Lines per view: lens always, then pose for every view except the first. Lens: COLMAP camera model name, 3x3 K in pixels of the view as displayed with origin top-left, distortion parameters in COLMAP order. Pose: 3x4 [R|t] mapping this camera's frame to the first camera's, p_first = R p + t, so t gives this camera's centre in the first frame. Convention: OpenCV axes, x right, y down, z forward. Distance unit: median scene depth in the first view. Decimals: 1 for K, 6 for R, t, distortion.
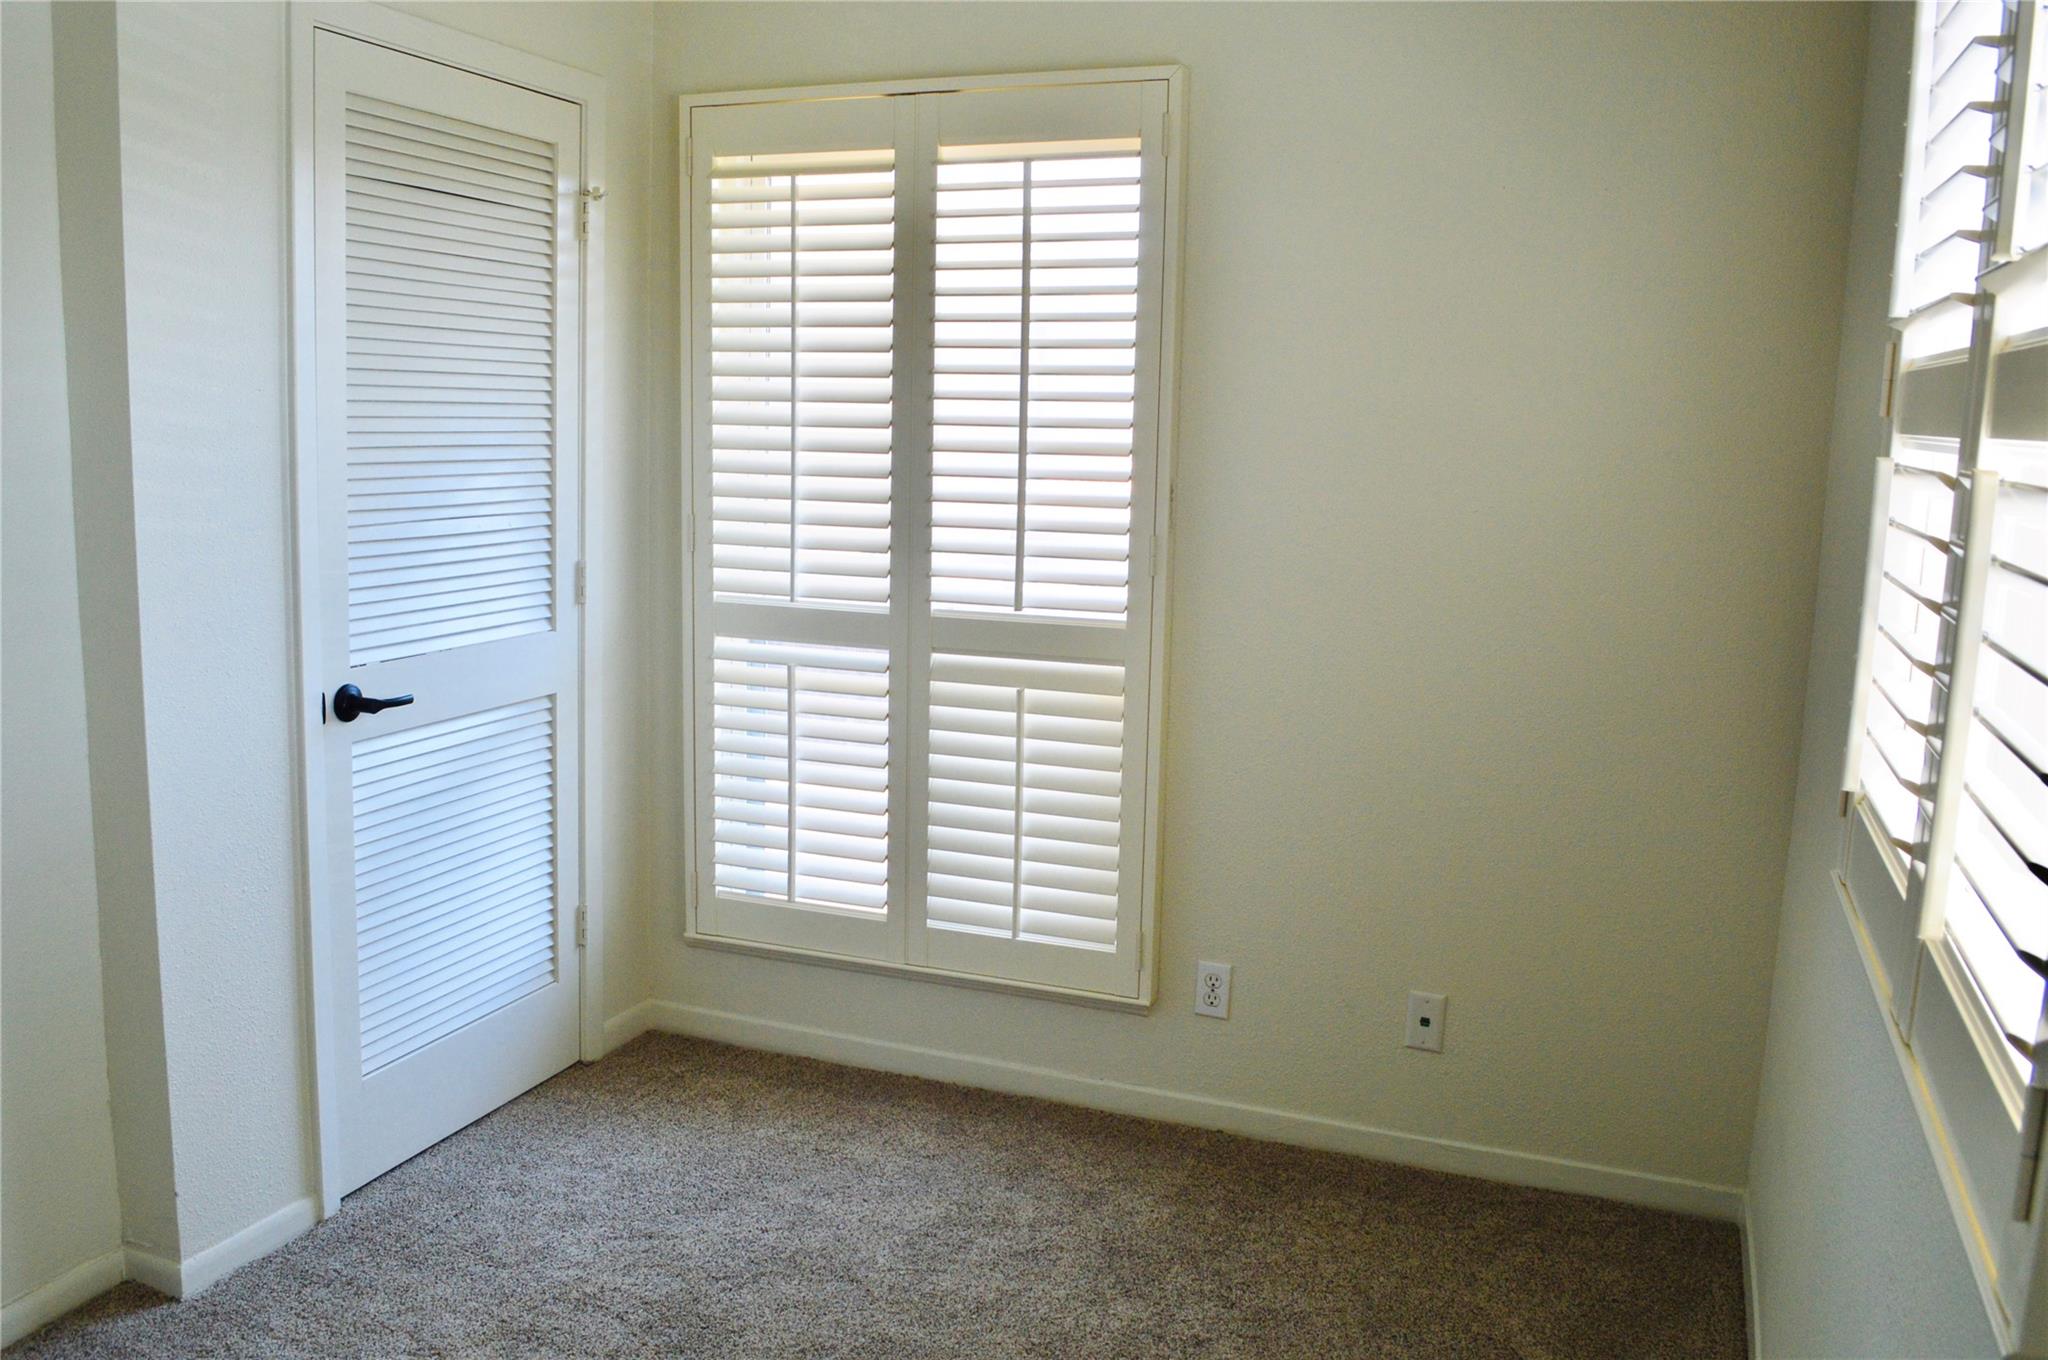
lens RADIAL K [[1692.0, 0, 1014.3], [0, 1692.0, 695.2], [0, 0, 1]] dist [-0.076218, 0.009651]
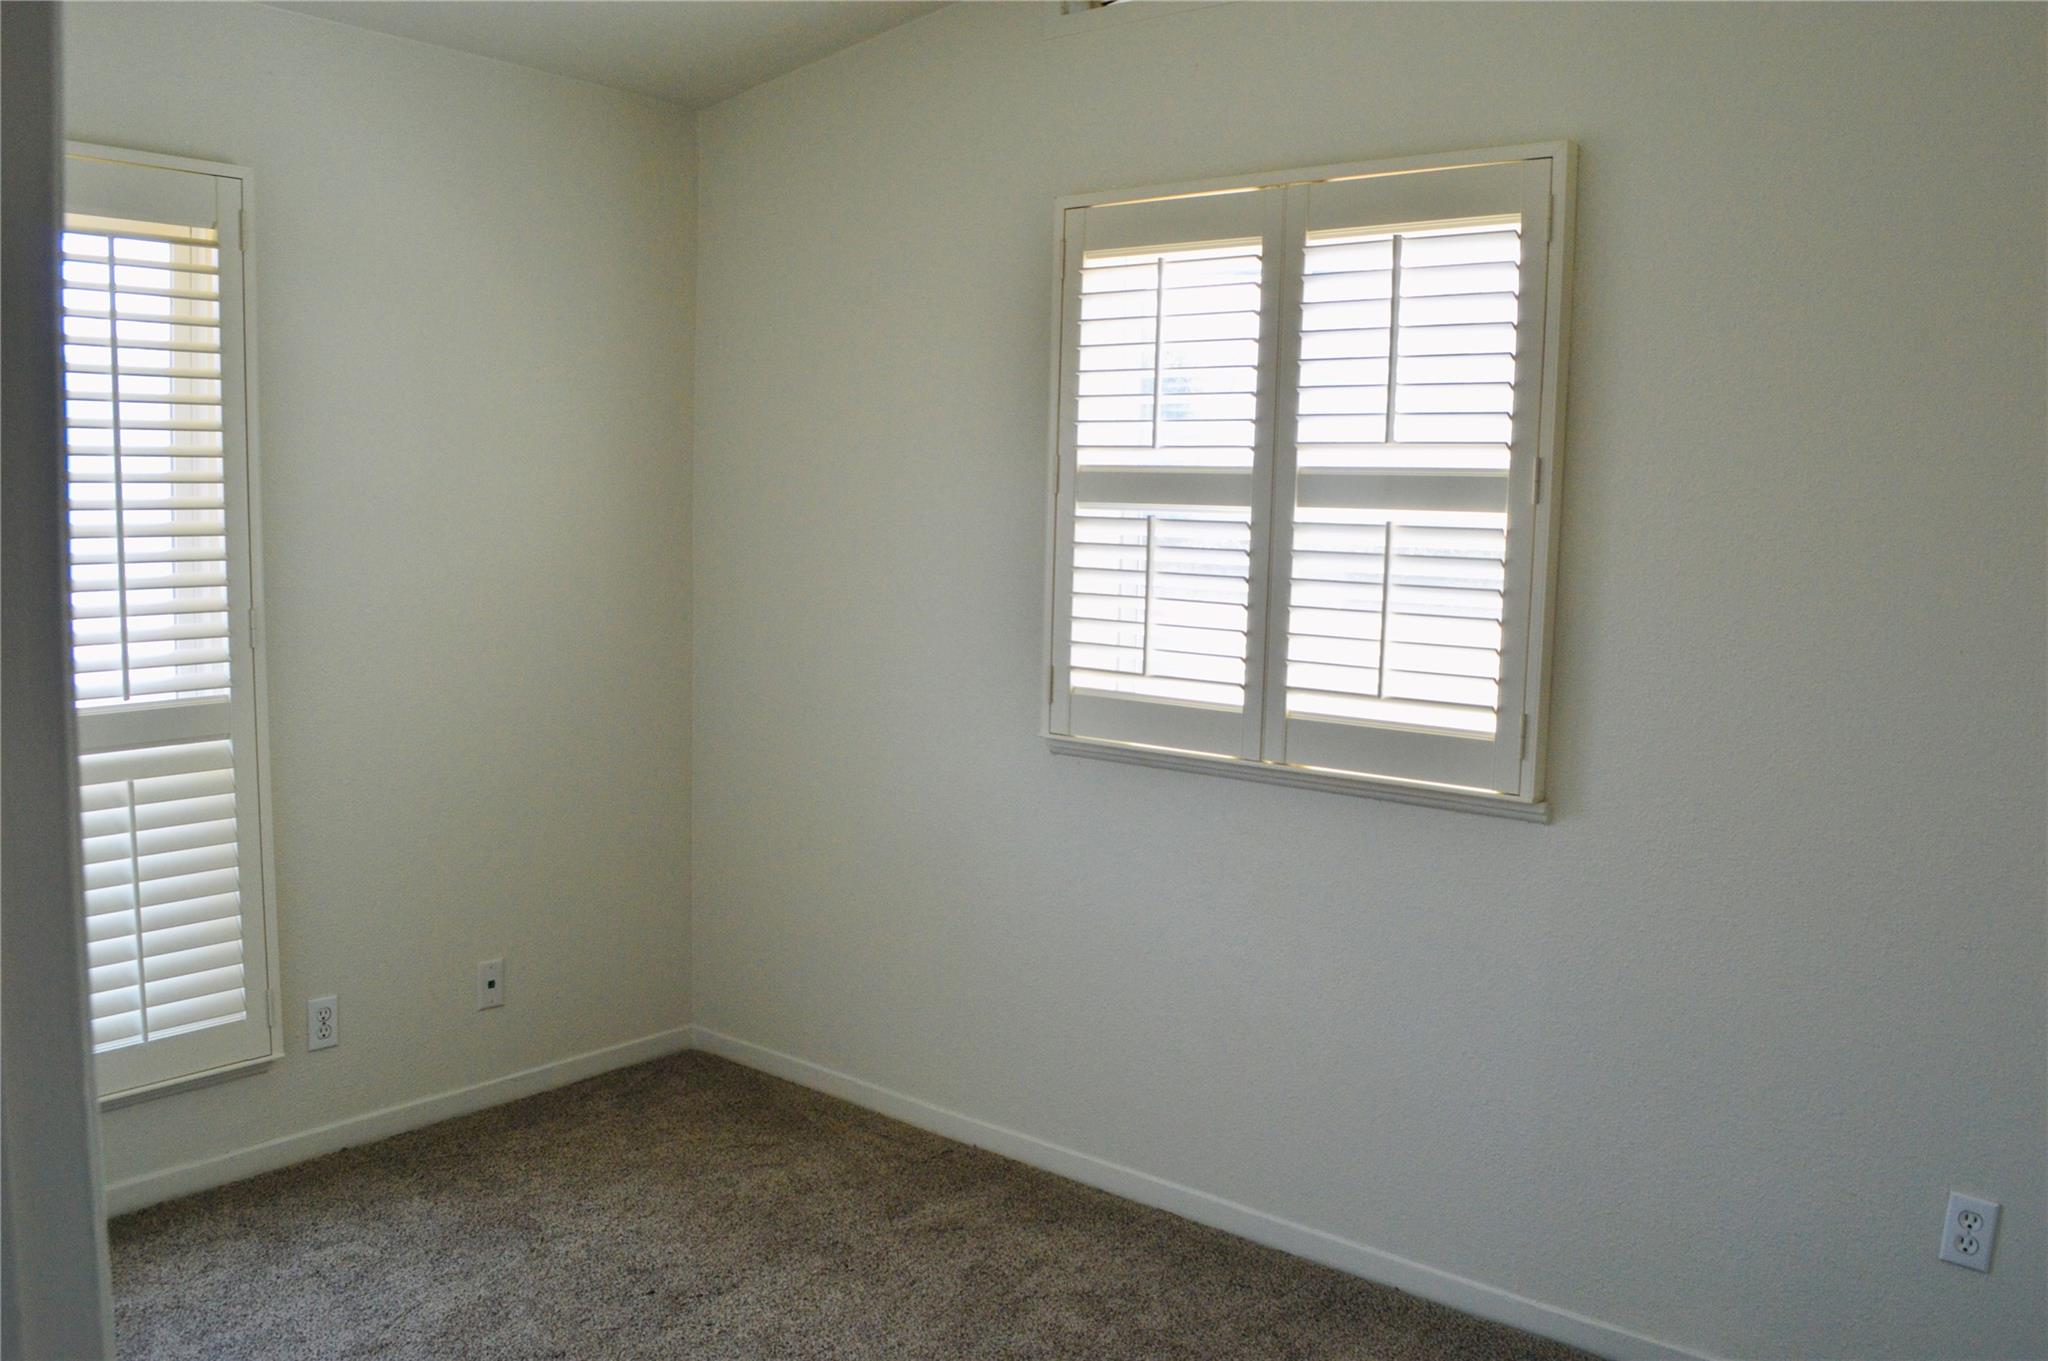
lens RADIAL K [[1692.0, 0, 1017.9], [0, 1692.0, 668.6], [0, 0, 1]] dist [-0.076218, 0.009651]
pose [[0.286344, -0.114574, 0.951252, -0.758548], [0.133073, 0.987958, 0.078937, -0.075871], [-0.948841, 0.103983, 0.298143, 0.241890]]
